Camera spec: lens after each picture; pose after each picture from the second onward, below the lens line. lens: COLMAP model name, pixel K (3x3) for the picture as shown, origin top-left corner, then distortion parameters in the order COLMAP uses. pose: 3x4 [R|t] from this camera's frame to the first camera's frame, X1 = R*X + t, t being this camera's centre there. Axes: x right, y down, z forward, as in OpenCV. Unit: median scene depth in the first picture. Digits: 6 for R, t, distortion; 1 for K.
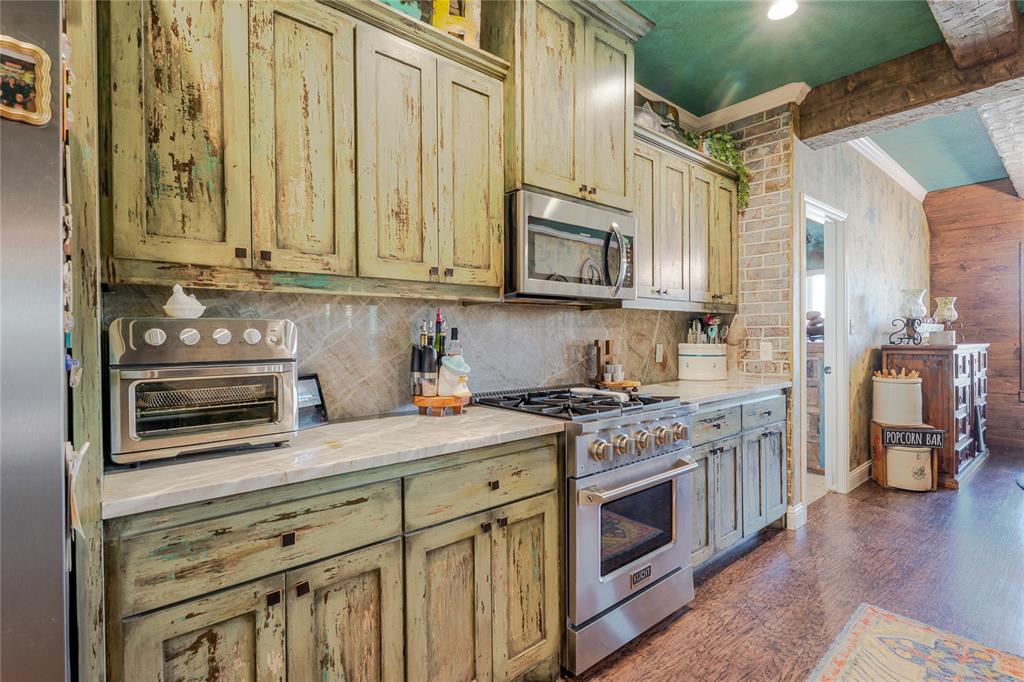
lens RADIAL K [[476.9, 0, 514.2], [0, 476.9, 340.5], [0, 0, 1]] dist [0.002171, -0.000549]
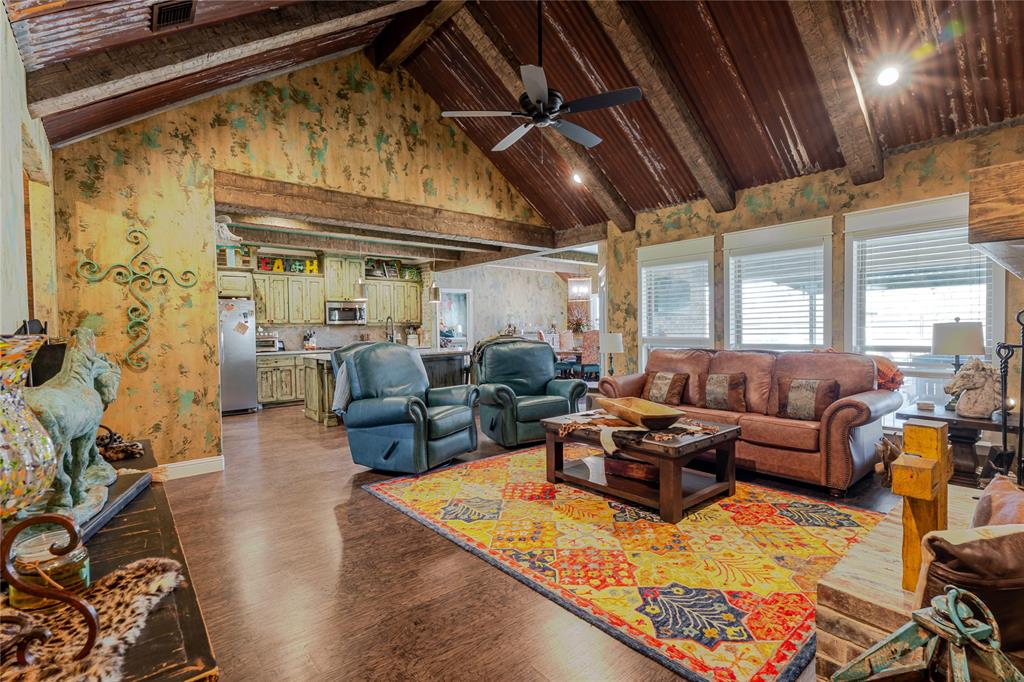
lens RADIAL K [[476.9, 0, 512.4], [0, 476.9, 340.4], [0, 0, 1]] dist [0.002171, -0.000549]
pose [[0.999982, -0.005977, 0.000183, 1.851786], [0.005973, 0.999850, 0.016277, -0.006697], [-0.000280, -0.016276, 0.999868, -3.715463]]
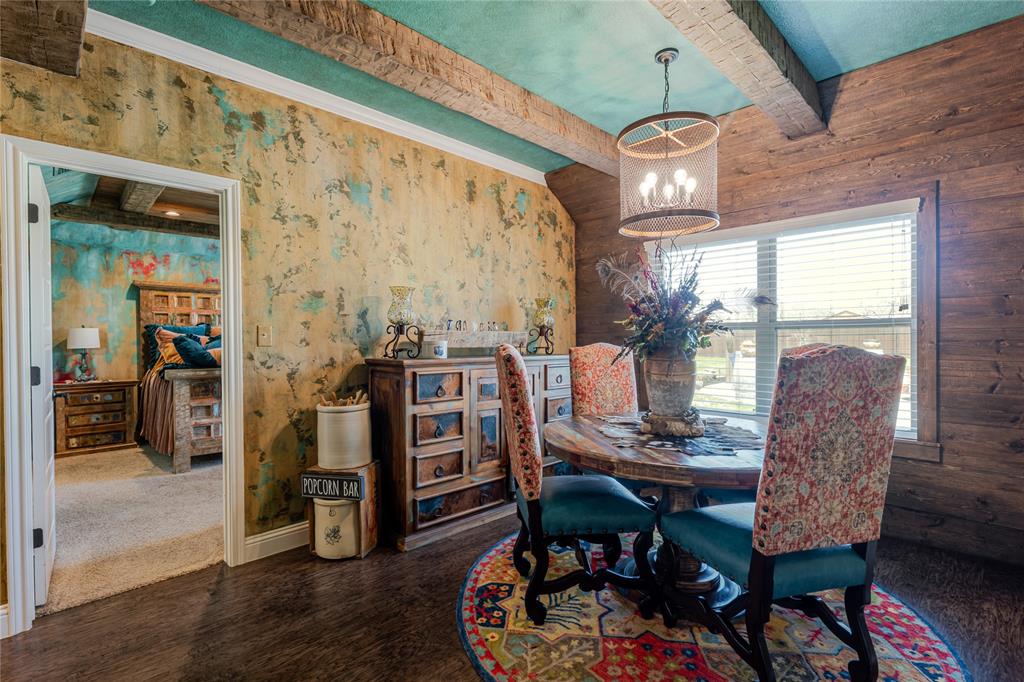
lens RADIAL K [[476.9, 0, 514.1], [0, 476.9, 339.6], [0, 0, 1]] dist [0.002171, -0.000549]
pose [[0.996476, 0.001907, 0.083859, 2.080616], [-0.001602, 0.999992, -0.003701, -0.041754], [-0.083865, 0.003554, 0.996471, 0.475816]]
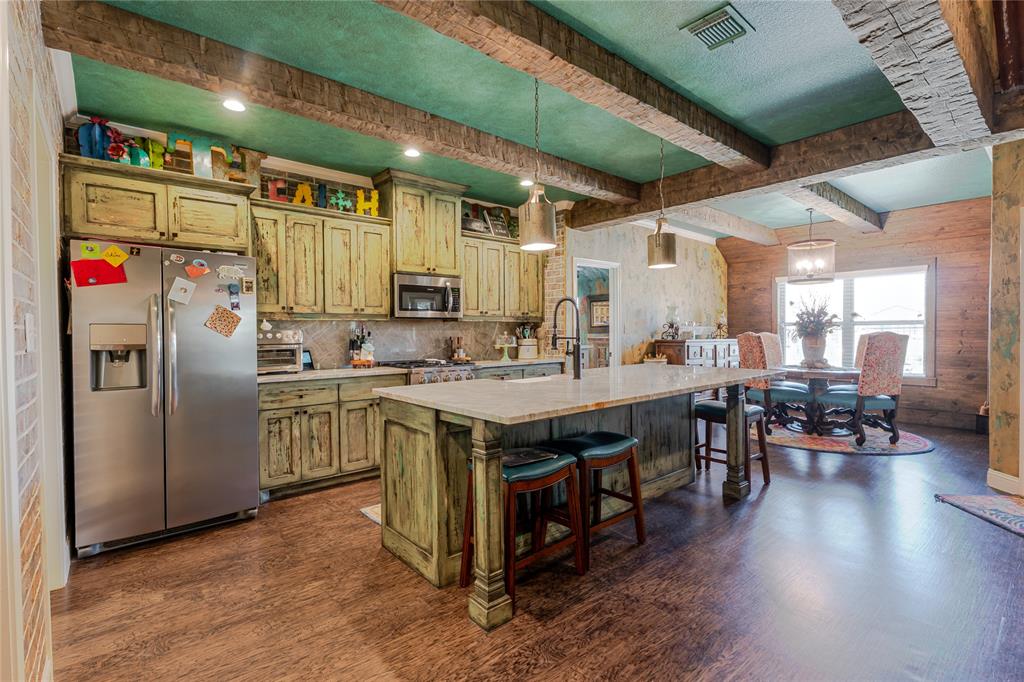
lens RADIAL K [[476.9, 0, 513.0], [0, 476.9, 340.6], [0, 0, 1]] dist [0.002171, -0.000549]
pose [[0.999909, 0.001443, 0.013386, 0.574361], [-0.001580, 0.999947, 0.010216, -0.008011], [-0.013371, -0.010236, 0.999858, -1.400681]]
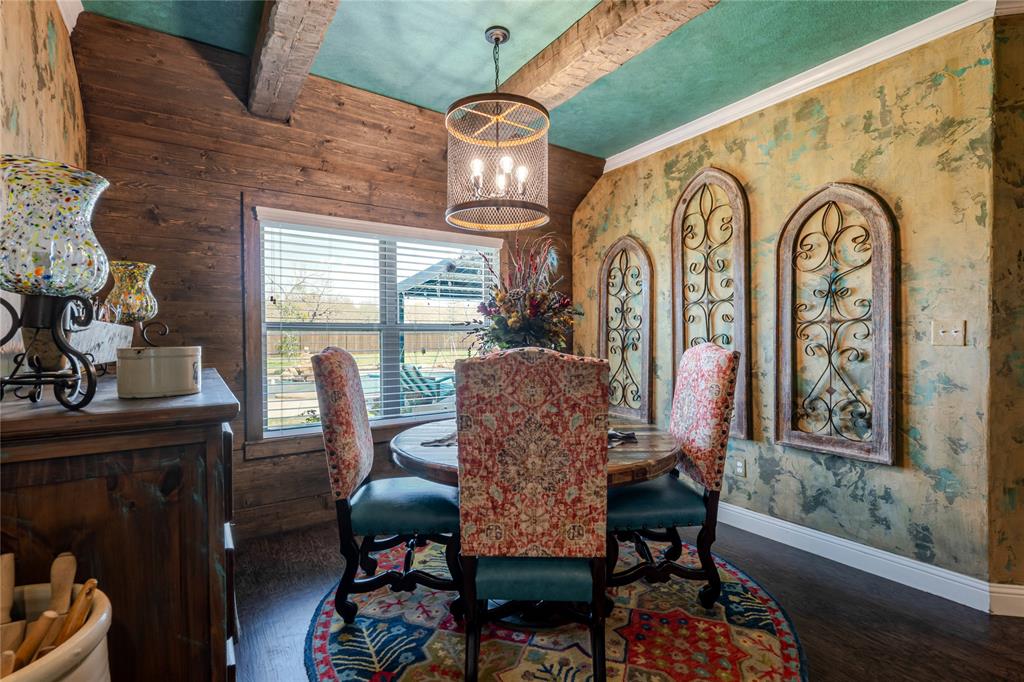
lens RADIAL K [[476.9, 0, 512.4], [0, 476.9, 342.3], [0, 0, 1]] dist [0.002171, -0.000549]
pose [[0.103177, -0.003924, 0.994655, 1.370985], [0.012280, 0.999921, 0.002671, -0.045600], [-0.994587, 0.011938, 0.103217, 1.648849]]
